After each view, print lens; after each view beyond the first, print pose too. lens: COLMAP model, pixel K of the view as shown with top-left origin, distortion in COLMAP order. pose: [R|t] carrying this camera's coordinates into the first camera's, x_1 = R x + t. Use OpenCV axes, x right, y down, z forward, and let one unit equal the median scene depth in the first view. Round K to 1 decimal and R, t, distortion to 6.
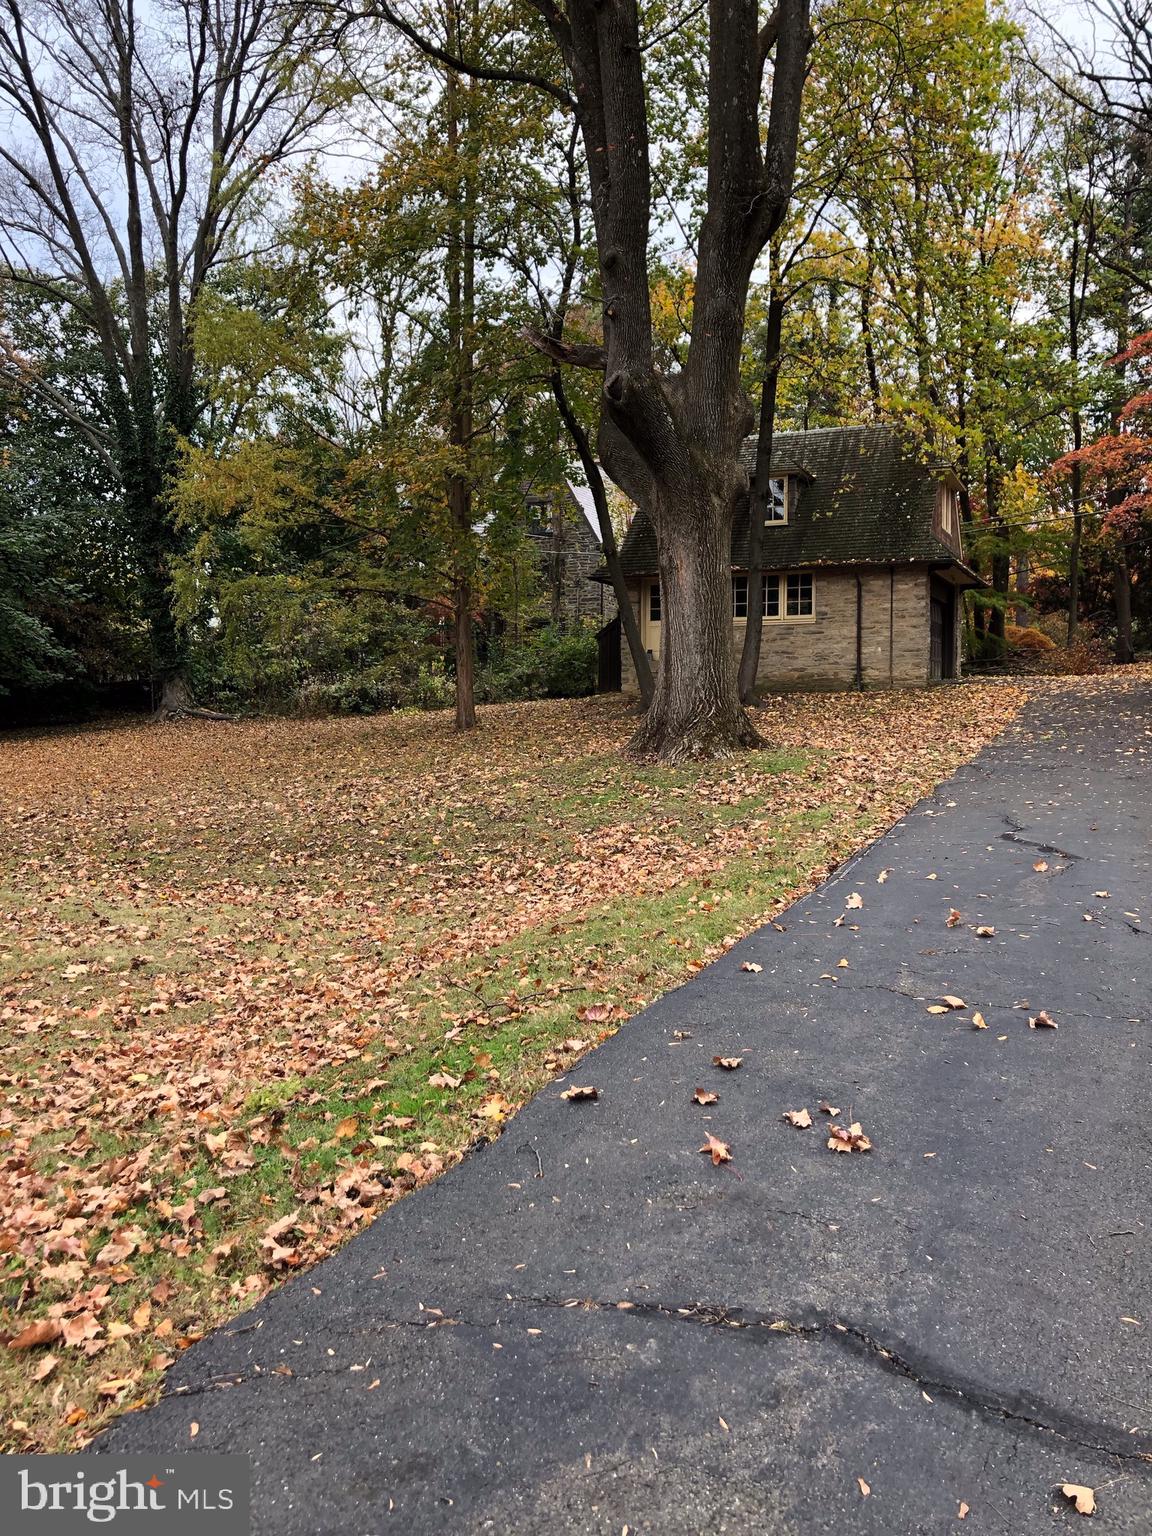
lens RADIAL K [[1256.2, 0, 584.6], [0, 1256.2, 746.0], [0, 0, 1]] dist [0.037089, -0.028143]
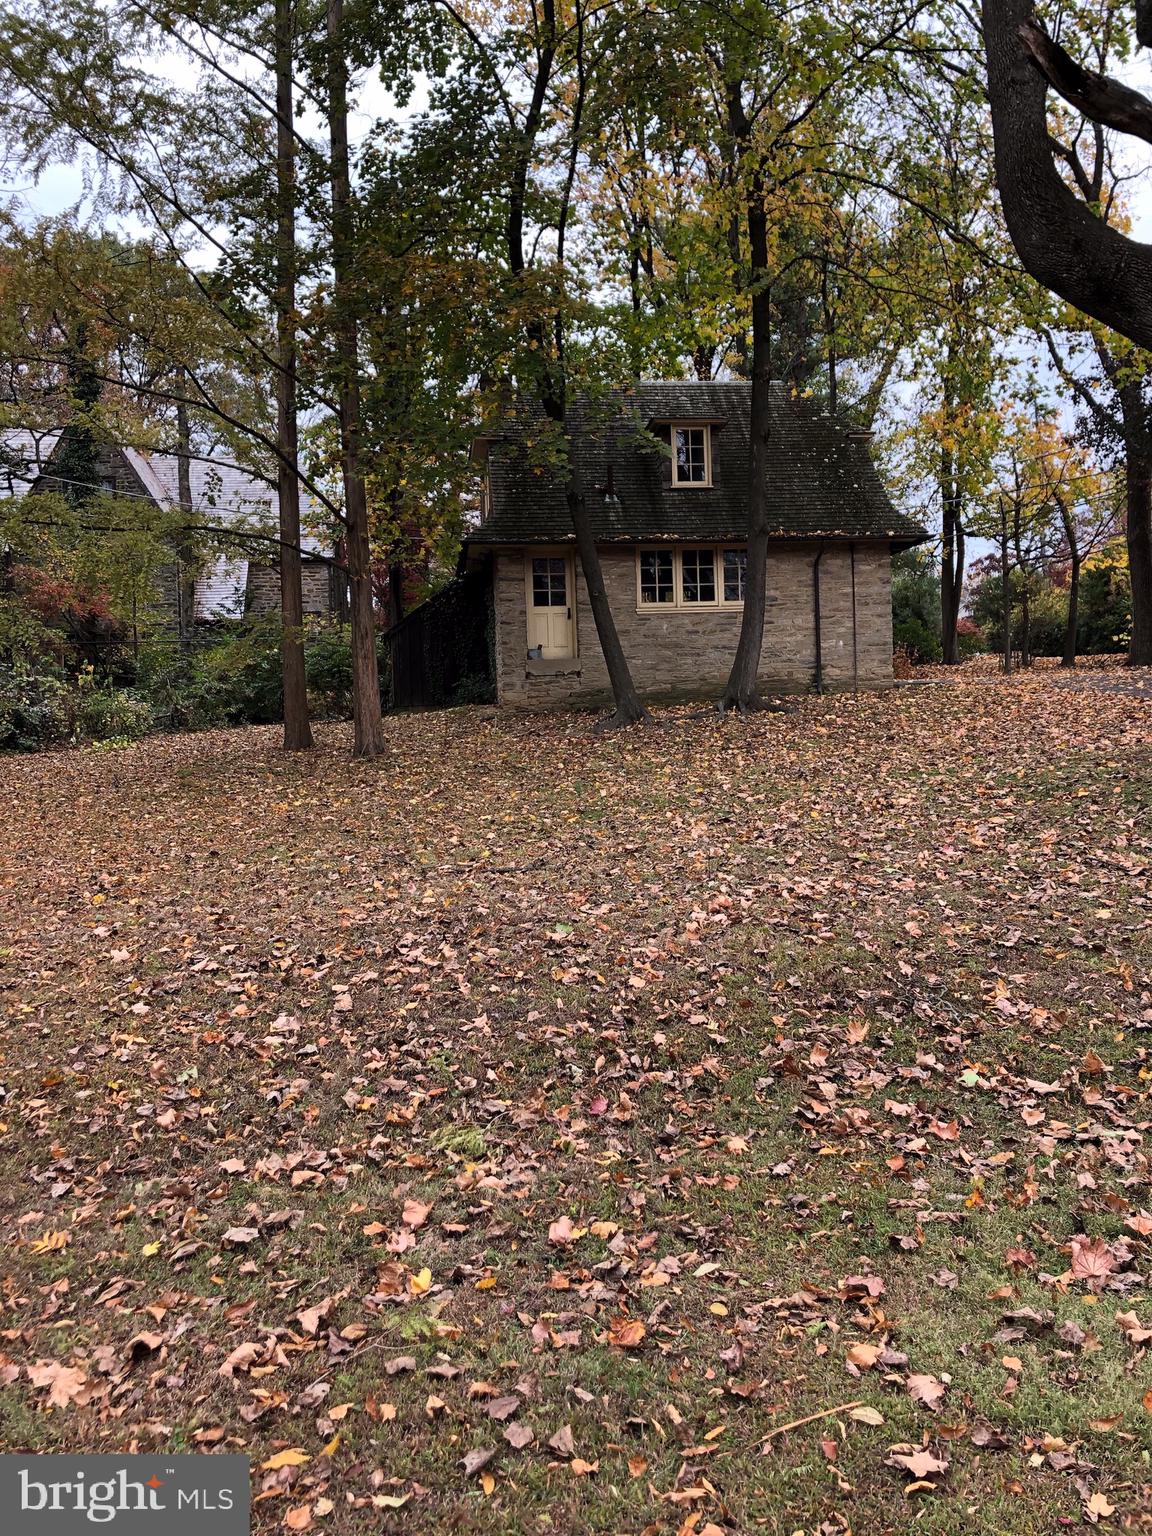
lens RADIAL K [[1256.2, 0, 585.8], [0, 1256.2, 767.1], [0, 0, 1]] dist [0.037089, -0.028143]
pose [[0.841598, -0.053293, 0.537469, -0.339342], [0.047615, 0.998566, 0.024456, -0.023339], [-0.538002, 0.005010, 0.842929, 0.385372]]
